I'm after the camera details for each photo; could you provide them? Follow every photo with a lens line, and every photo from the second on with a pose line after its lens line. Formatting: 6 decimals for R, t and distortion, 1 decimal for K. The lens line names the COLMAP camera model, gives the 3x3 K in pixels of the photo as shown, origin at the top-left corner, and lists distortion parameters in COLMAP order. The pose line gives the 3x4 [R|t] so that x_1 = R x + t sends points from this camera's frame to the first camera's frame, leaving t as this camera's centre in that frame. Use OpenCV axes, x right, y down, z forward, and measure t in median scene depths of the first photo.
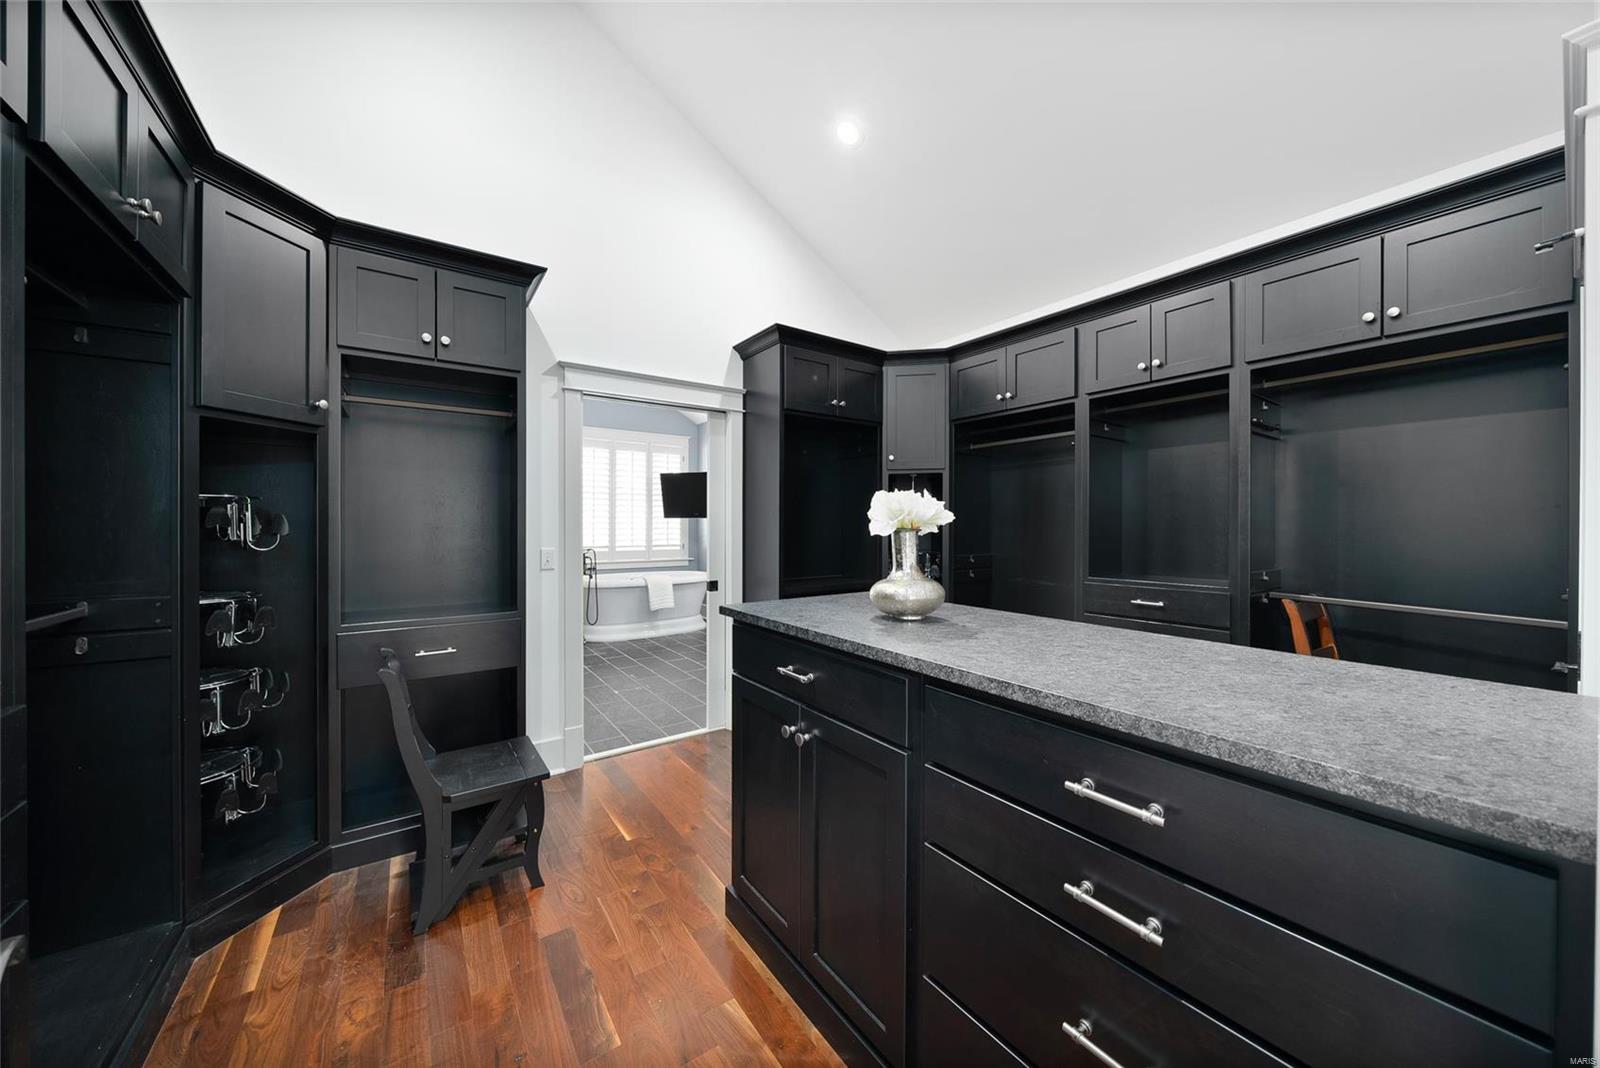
lens RADIAL K [[554.3, 0, 807.4], [0, 554.3, 529.1], [0, 0, 1]] dist [-0.002151, 0.000087]
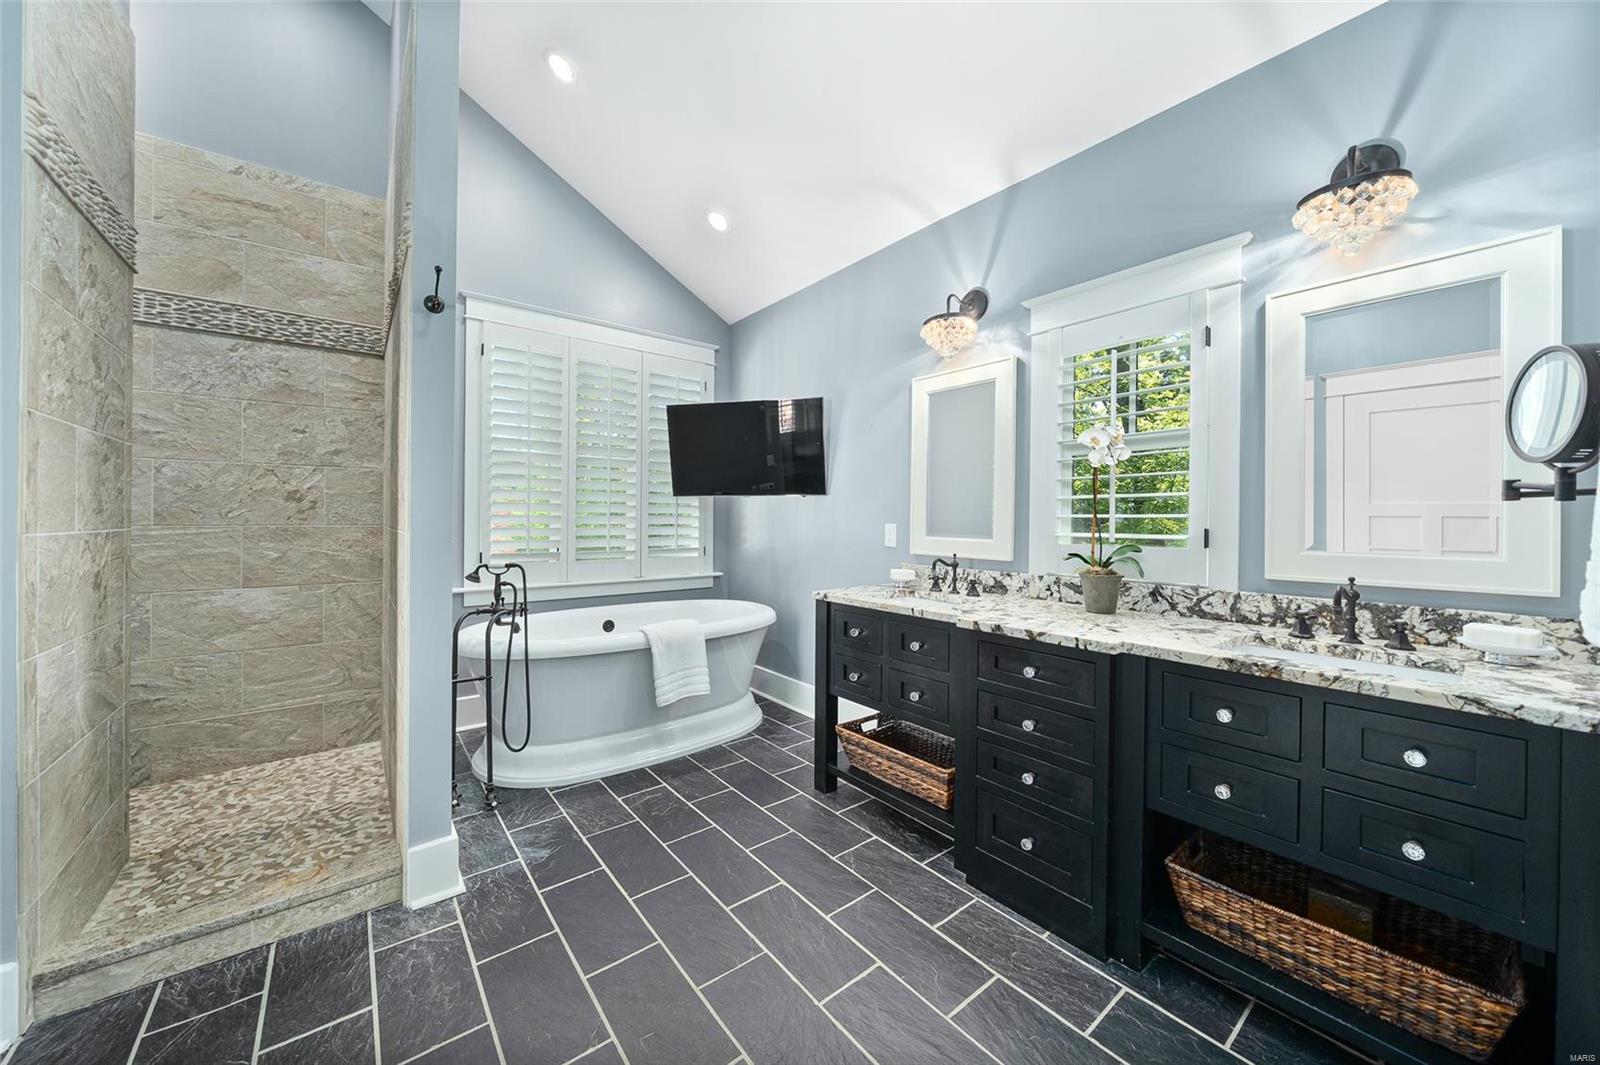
lens RADIAL K [[586.1, 0, 795.8], [0, 586.1, 524.1], [0, 0, 1]] dist [0.000162, 0.000001]
pose [[0.998614, 0.009245, 0.051820, -0.188923], [-0.009317, 0.999956, 0.001158, 0.005152], [-0.051807, -0.001640, 0.998656, 0.510982]]
